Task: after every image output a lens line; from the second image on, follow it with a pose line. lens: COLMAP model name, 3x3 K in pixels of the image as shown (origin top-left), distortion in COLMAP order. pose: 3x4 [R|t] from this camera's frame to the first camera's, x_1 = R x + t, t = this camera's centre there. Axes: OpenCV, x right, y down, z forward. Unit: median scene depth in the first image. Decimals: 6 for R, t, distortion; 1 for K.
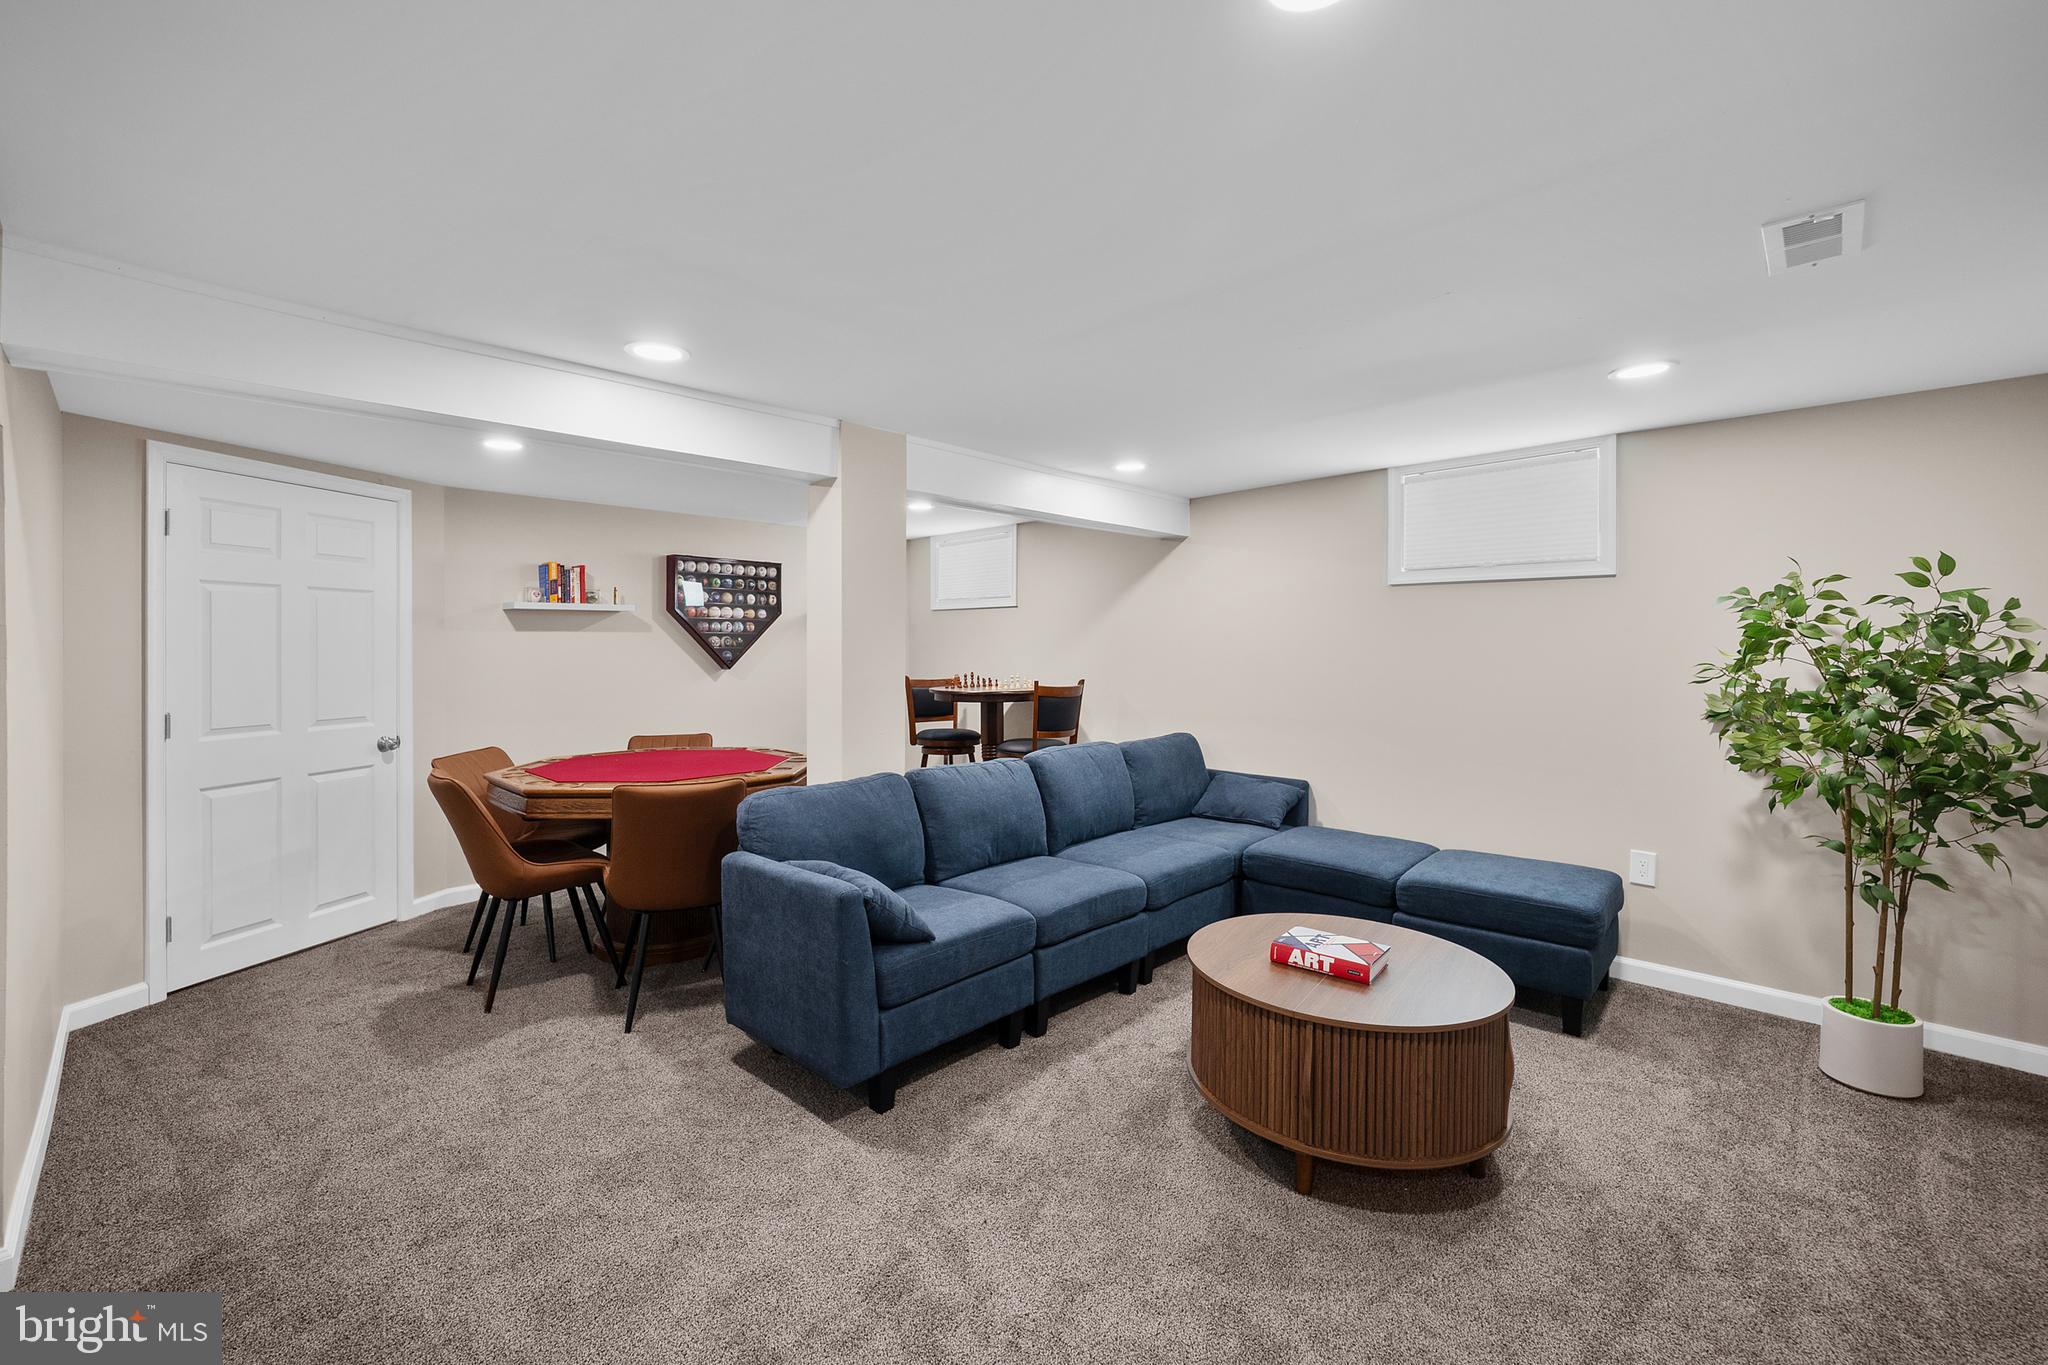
lens RADIAL K [[858.3, 0, 1042.5], [0, 858.3, 662.0], [0, 0, 1]] dist [-0.011566, -0.000014]
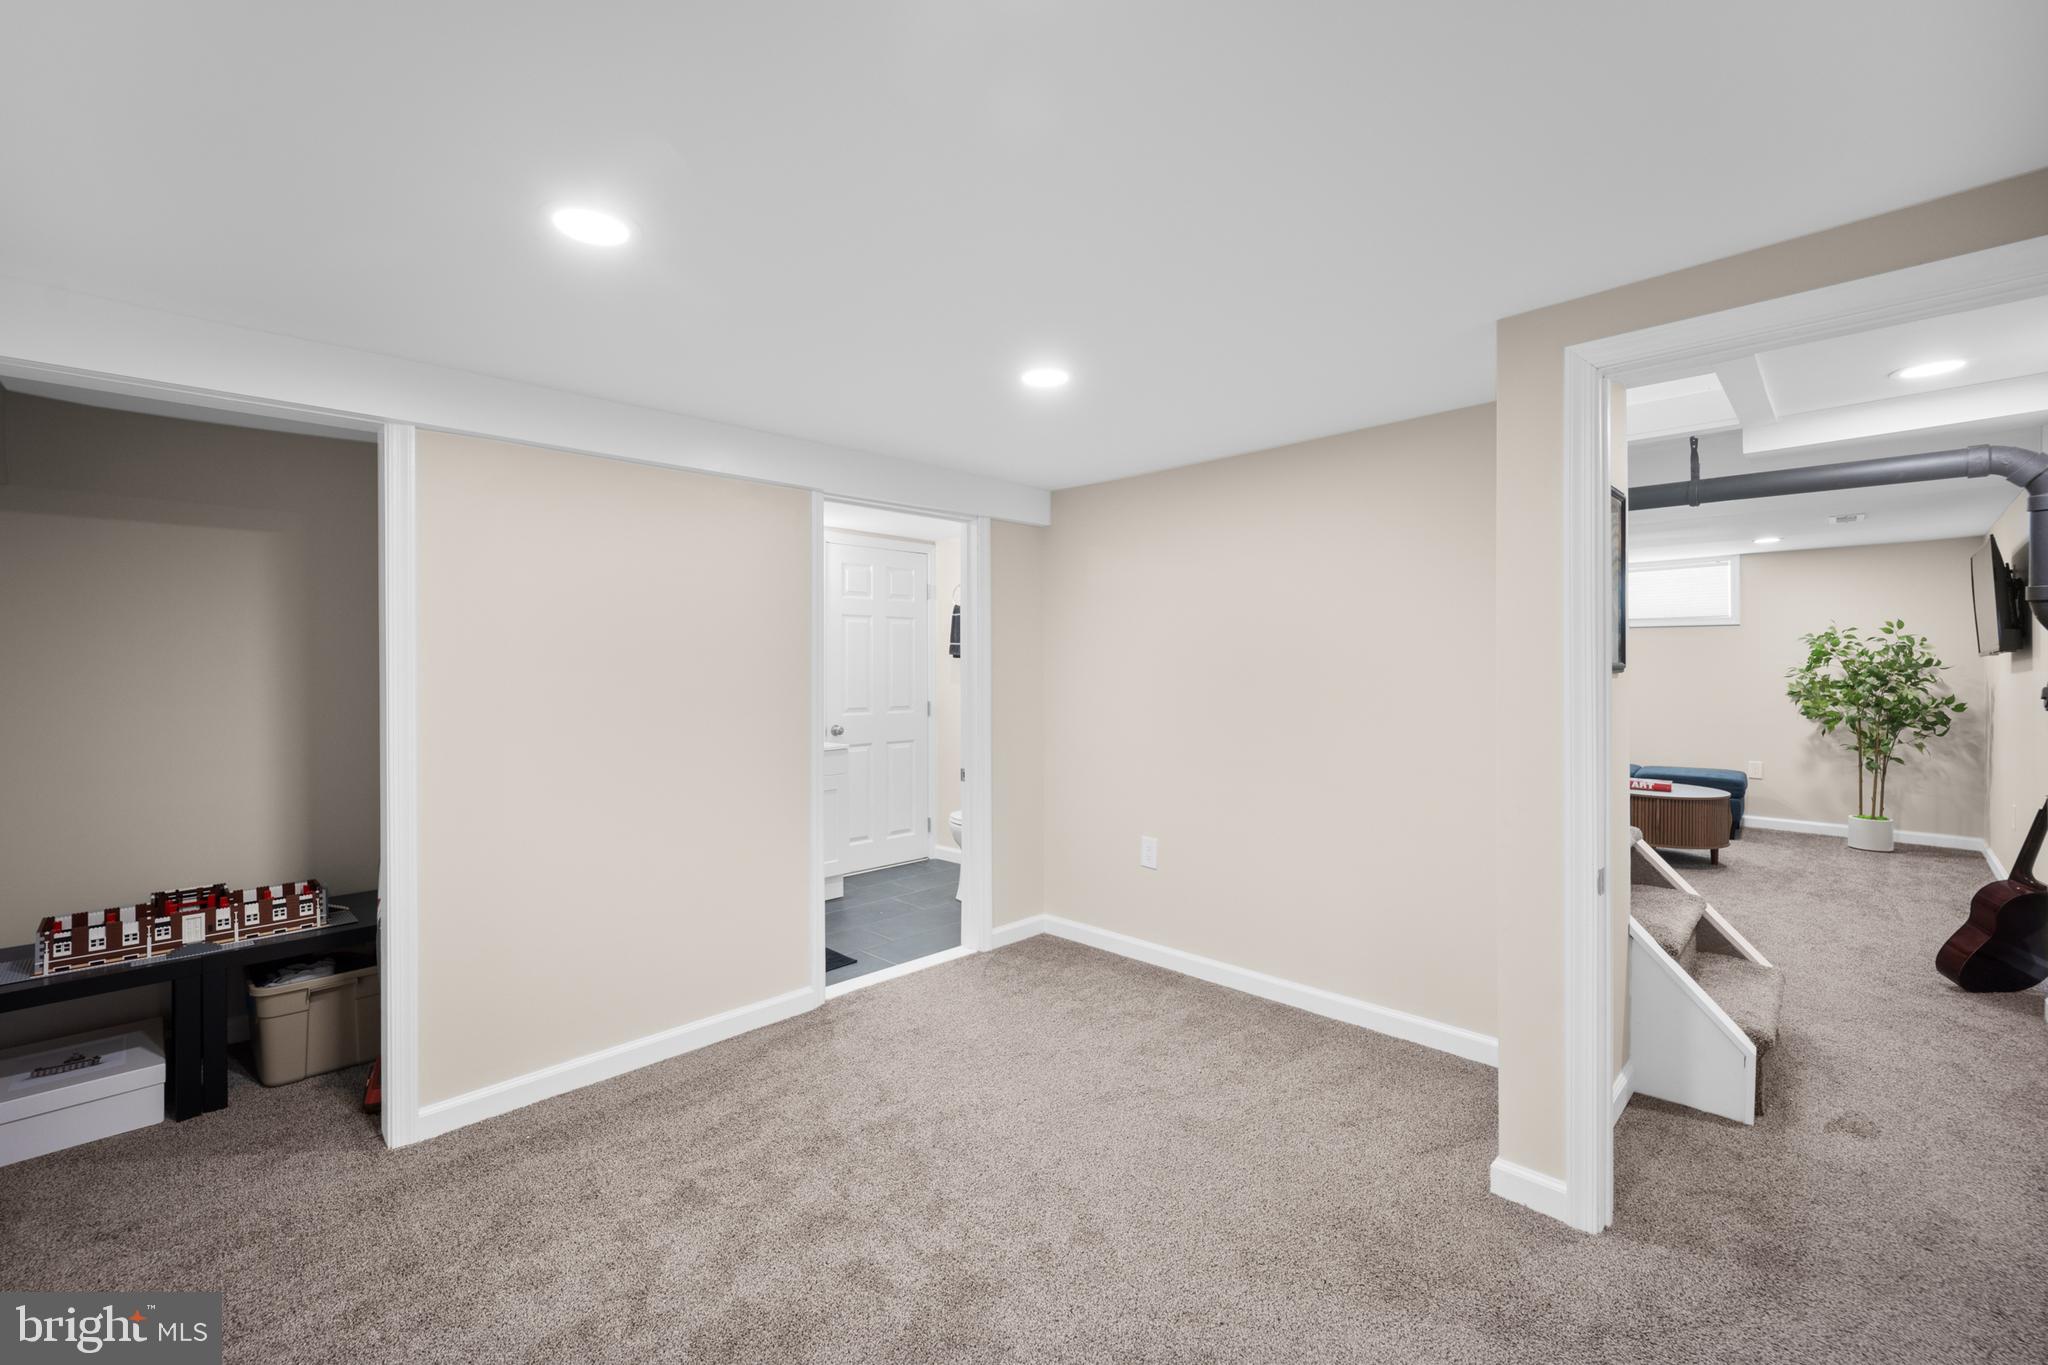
lens RADIAL K [[858.3, 0, 1008.3], [0, 858.3, 682.3], [0, 0, 1]] dist [-0.011566, -0.000014]
pose [[0.999790, -0.004336, -0.020053, -1.337128], [0.004202, 0.999969, -0.006695, 0.050859], [0.020082, 0.006609, 0.999776, -1.373167]]
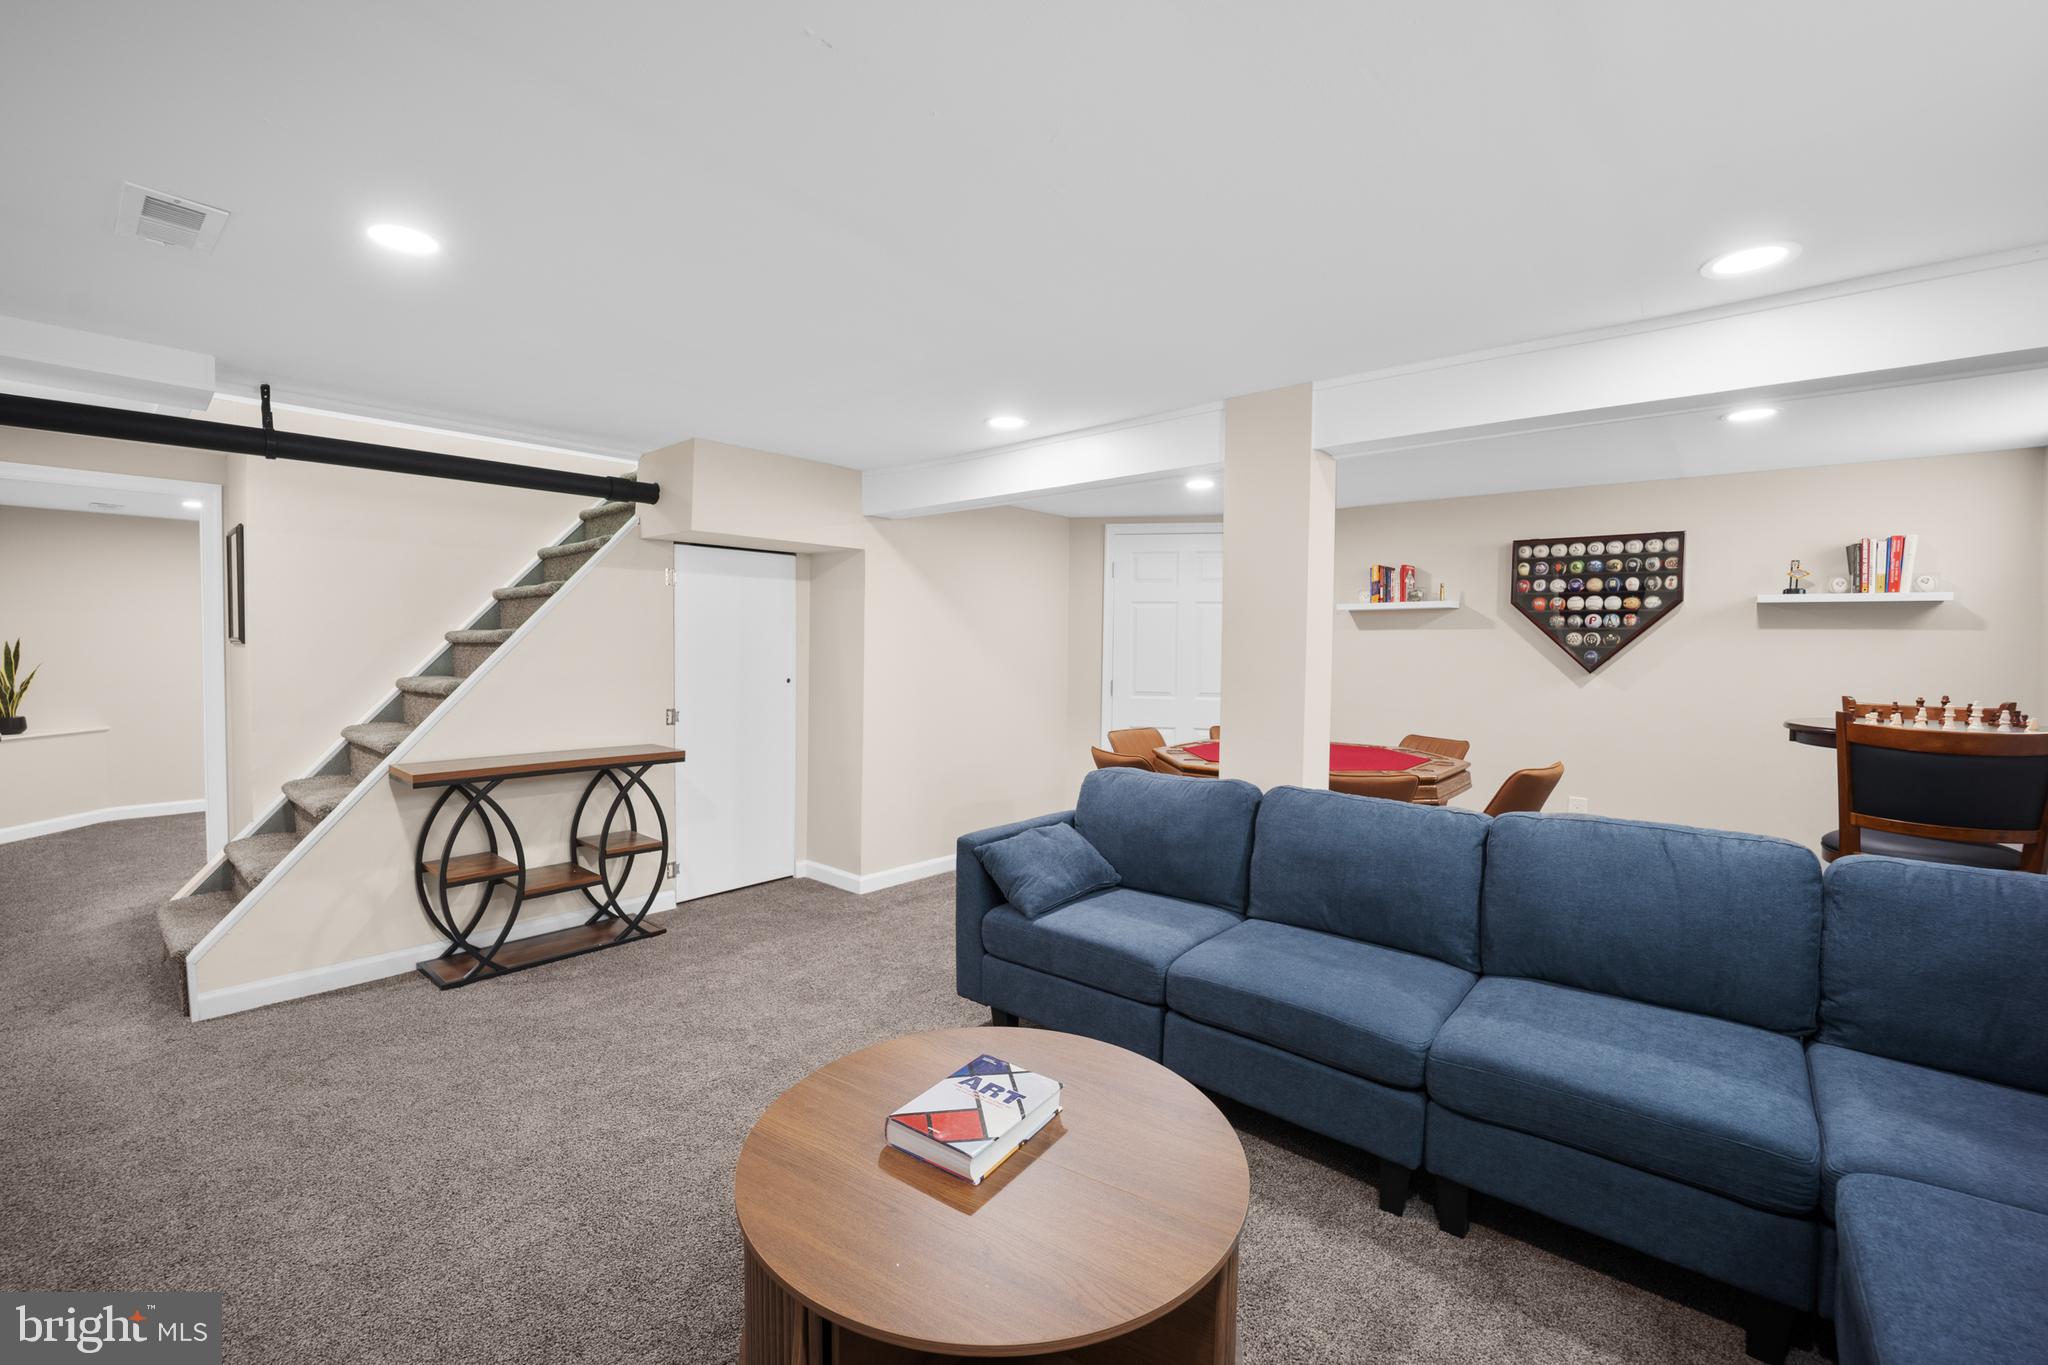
lens RADIAL K [[858.3, 0, 1016.6], [0, 858.3, 697.2], [0, 0, 1]] dist [-0.011566, -0.000014]
pose [[0.039430, 0.063088, -0.997229, 0.180095], [-0.025389, 0.997746, 0.062117, -0.002429], [0.998900, 0.022870, 0.040943, 0.186542]]
